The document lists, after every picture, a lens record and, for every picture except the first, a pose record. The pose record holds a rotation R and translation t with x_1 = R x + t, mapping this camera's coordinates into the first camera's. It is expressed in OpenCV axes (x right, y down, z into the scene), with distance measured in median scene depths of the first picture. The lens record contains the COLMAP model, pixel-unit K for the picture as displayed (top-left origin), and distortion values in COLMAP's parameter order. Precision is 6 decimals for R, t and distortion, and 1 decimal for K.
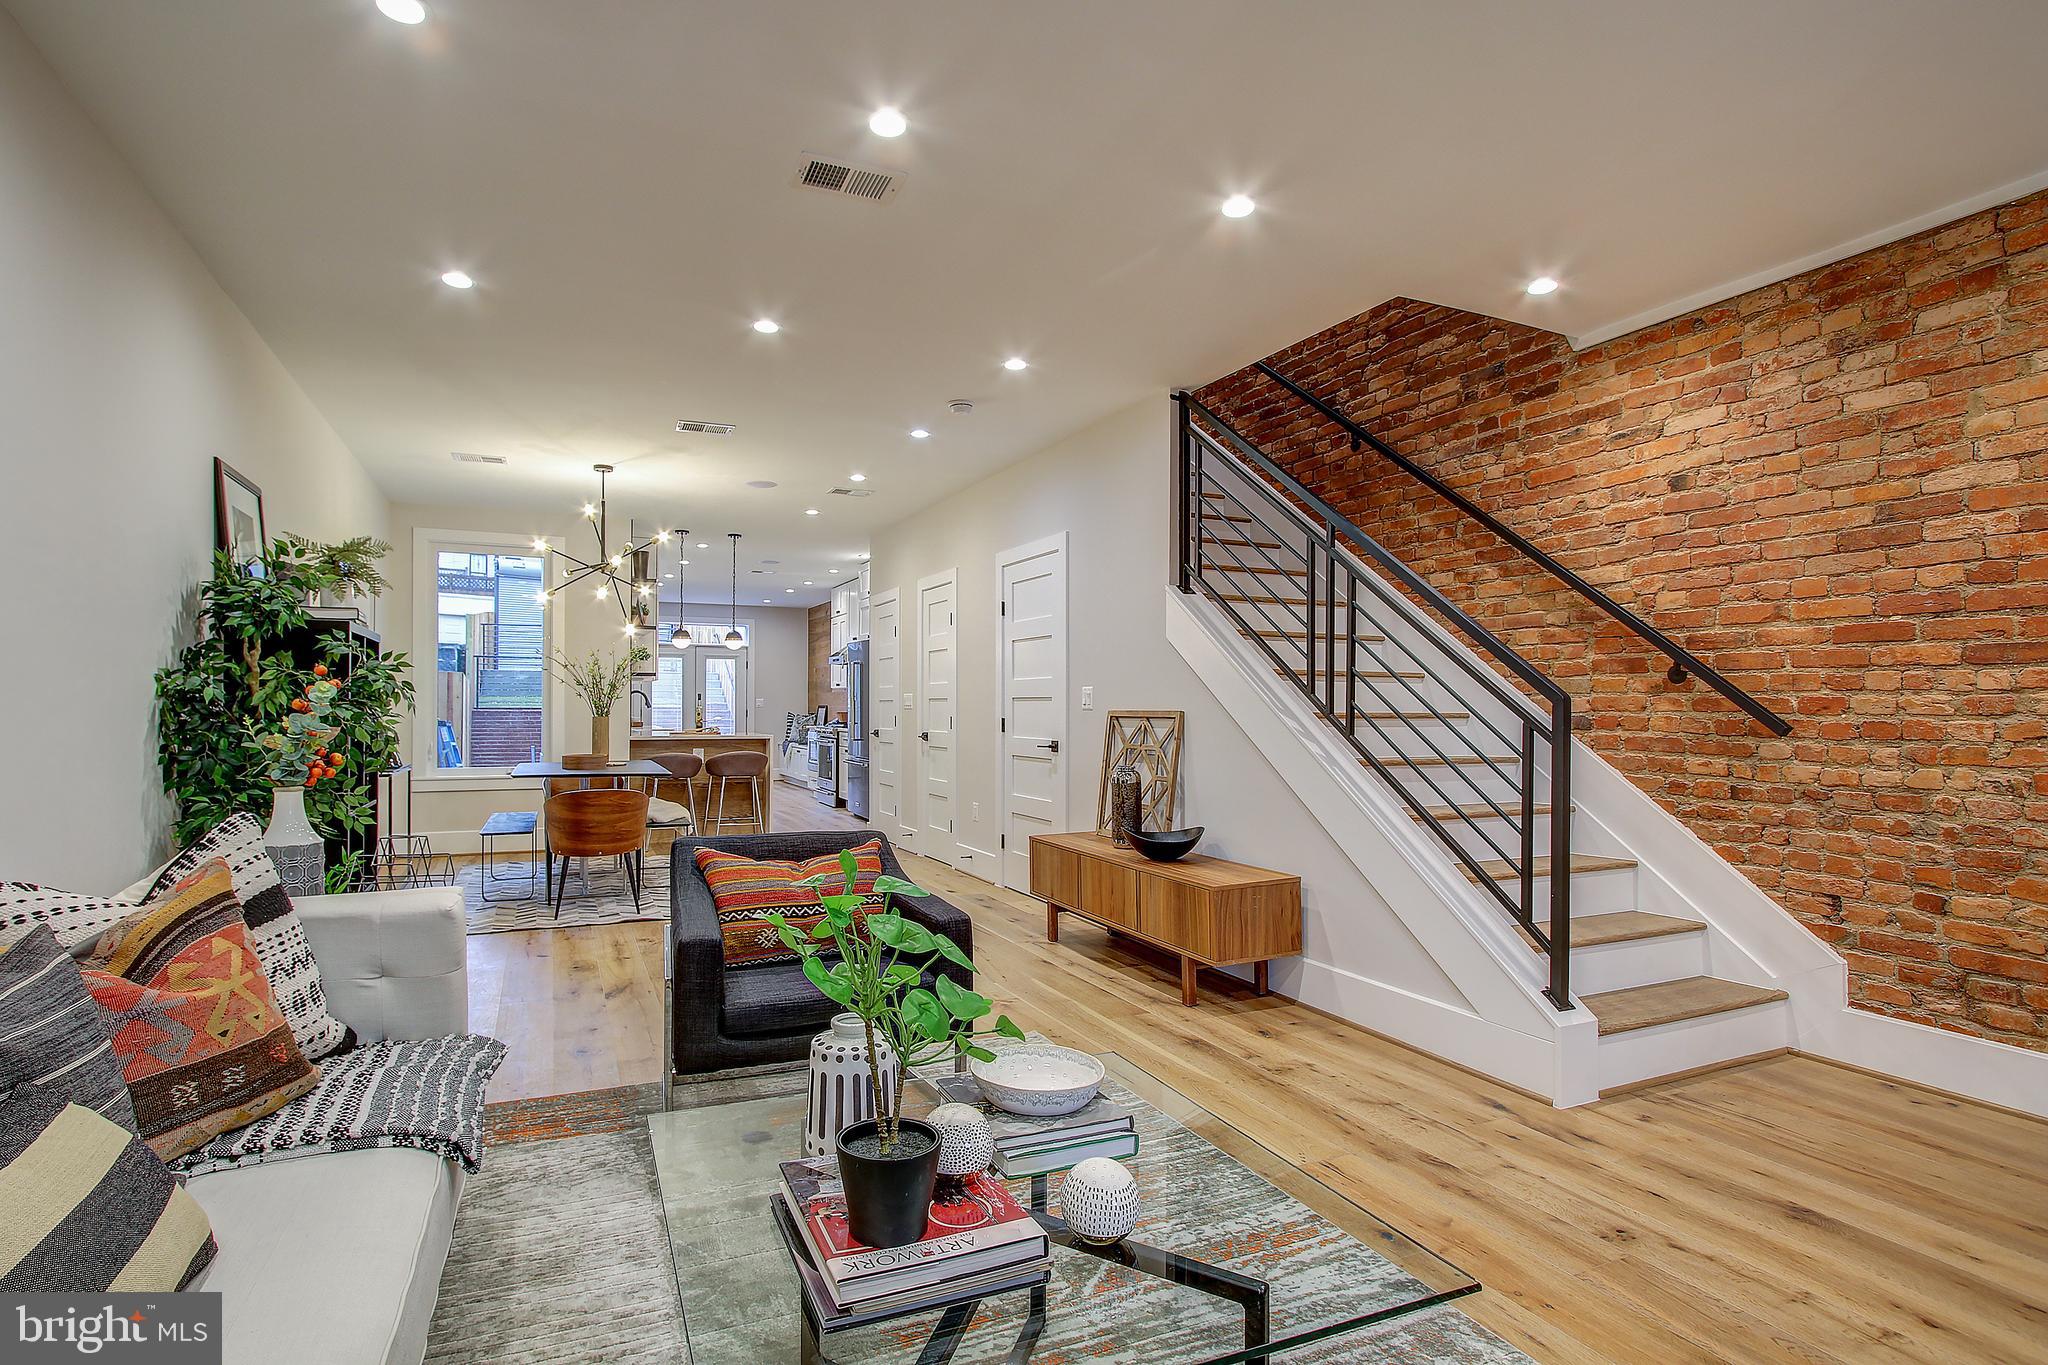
lens RADIAL K [[1001.9, 0, 1013.5], [0, 1001.9, 711.3], [0, 0, 1]] dist [-0.019219, 0.000483]
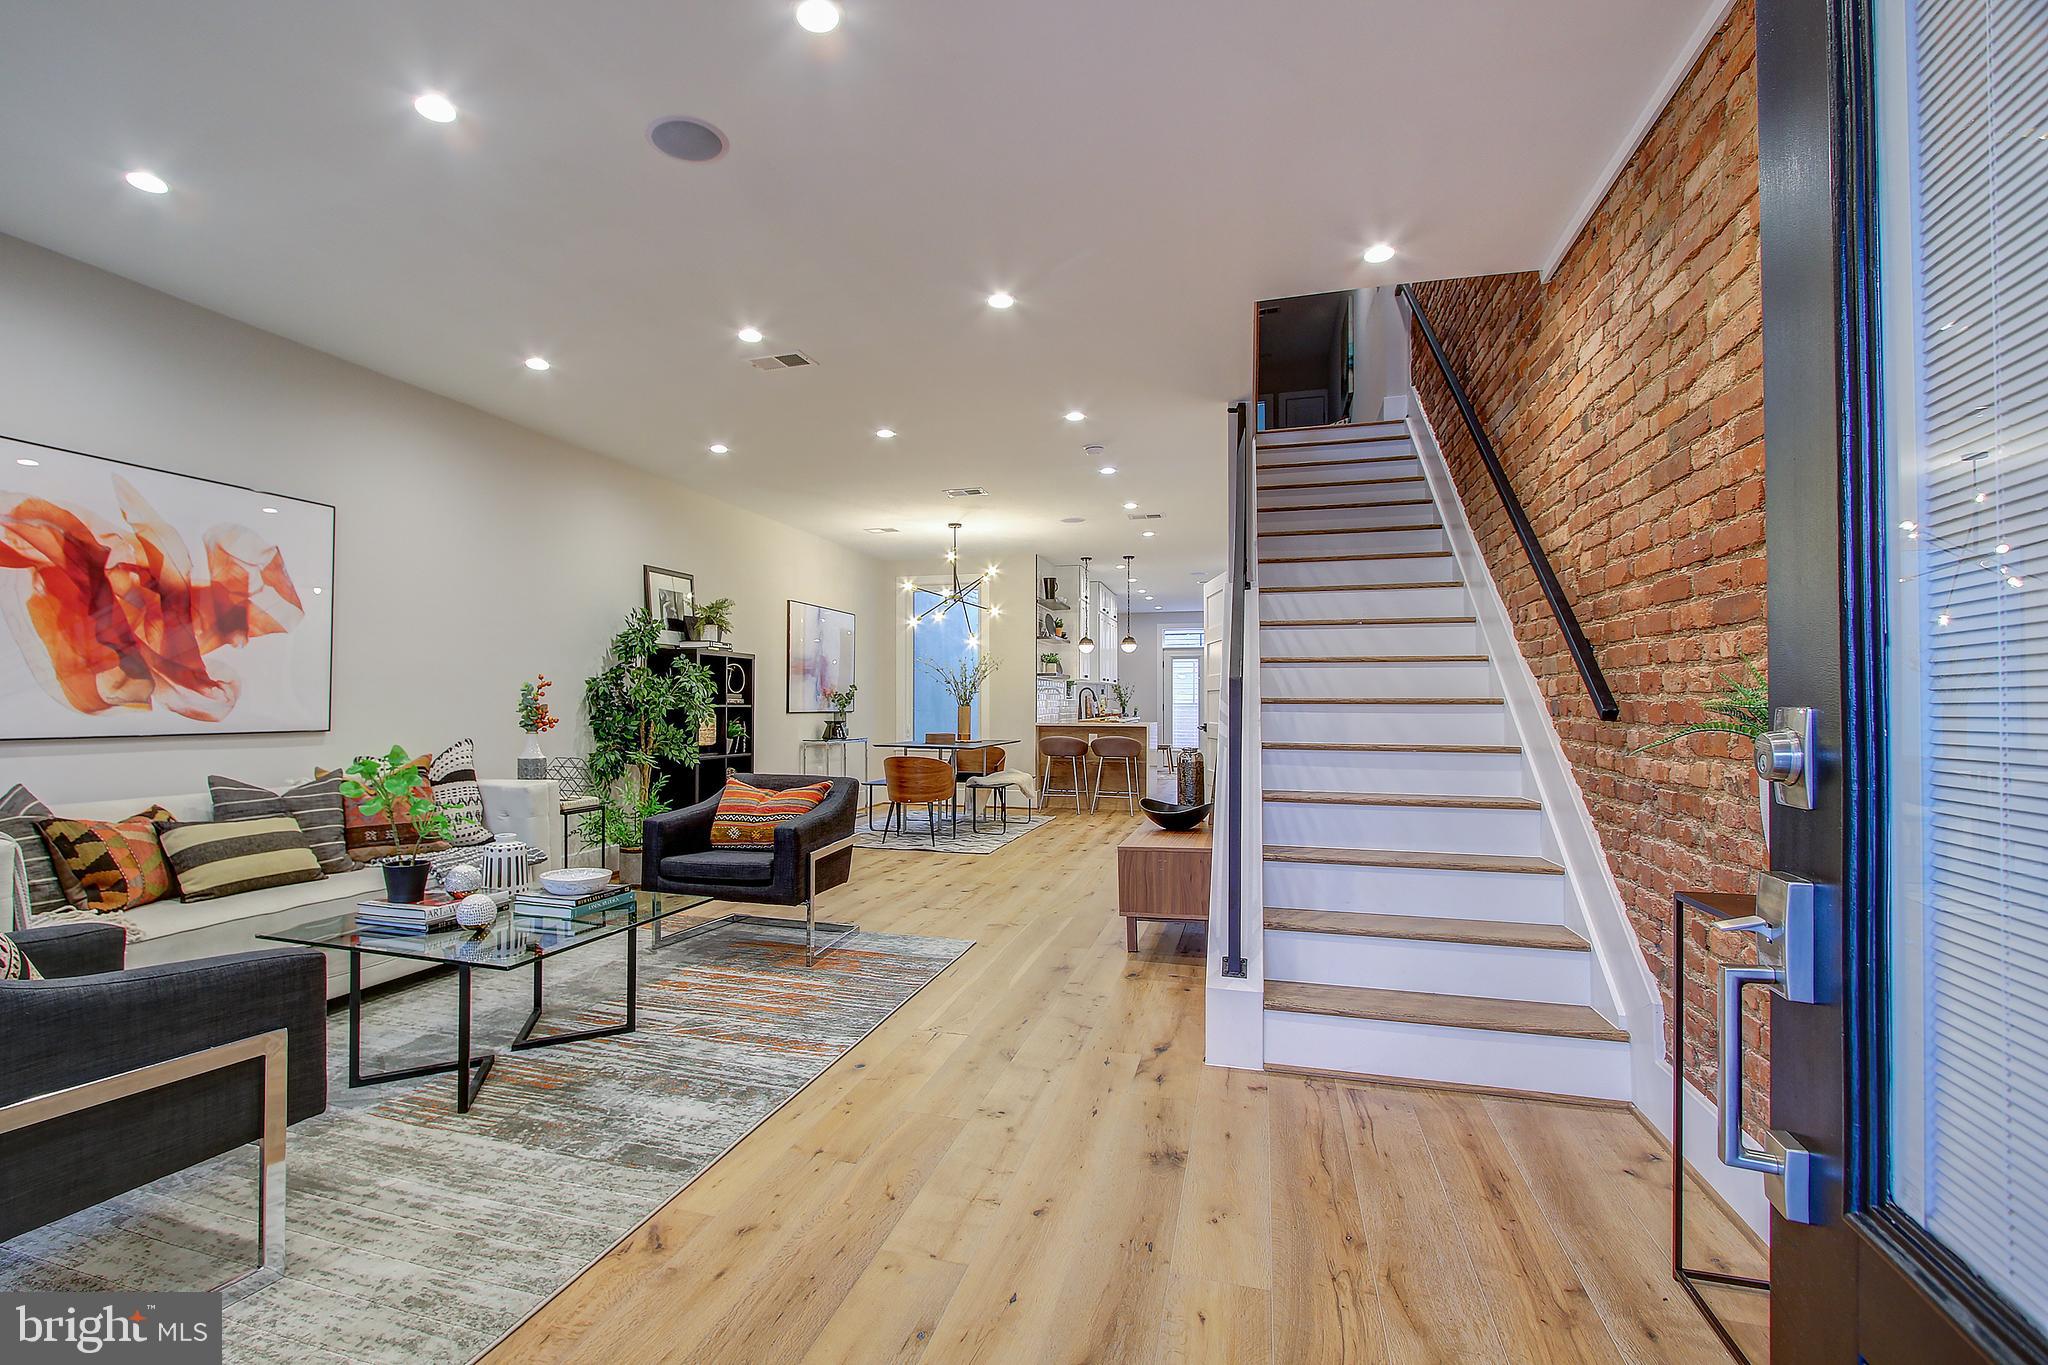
lens RADIAL K [[953.1, 0, 973.9], [0, 953.1, 693.2], [0, 0, 1]] dist [-0.013980, -0.000207]
pose [[0.755251, -0.008704, -0.655378, 0.912353], [-0.002165, 0.999873, -0.015774, 0.016271], [0.655432, 0.013332, 0.755136, 0.052958]]
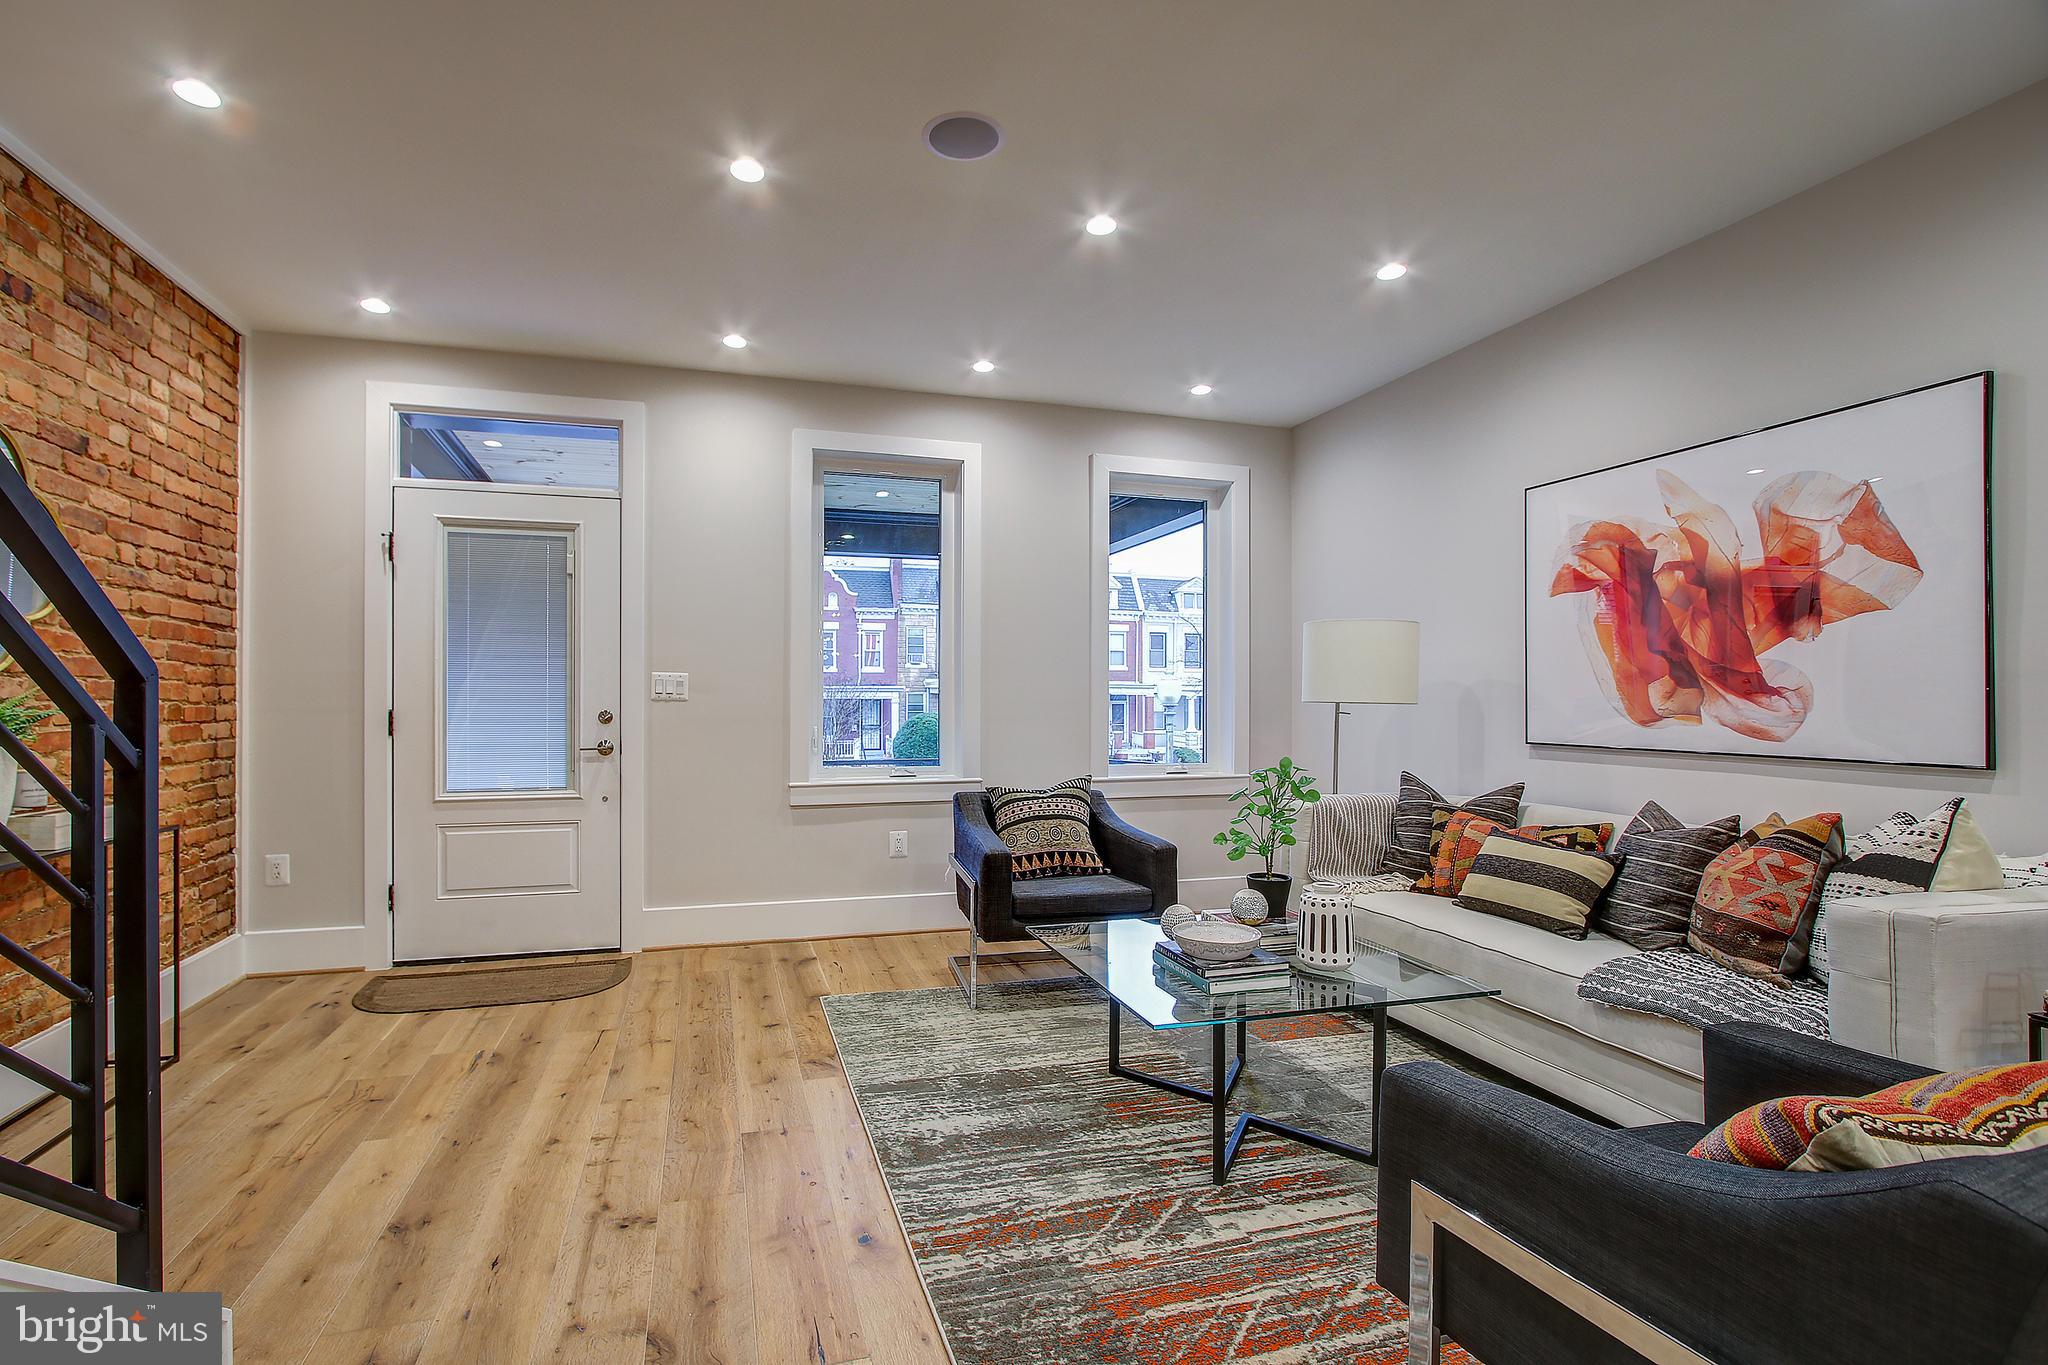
lens RADIAL K [[953.1, 0, 973.9], [0, 953.1, 693.2], [0, 0, 1]] dist [-0.013980, -0.000207]
pose [[-0.988503, -0.005097, 0.151115, 0.086558], [-0.005359, 0.999985, -0.001332, -0.003880], [-0.151106, -0.002127, -0.988515, 1.256974]]
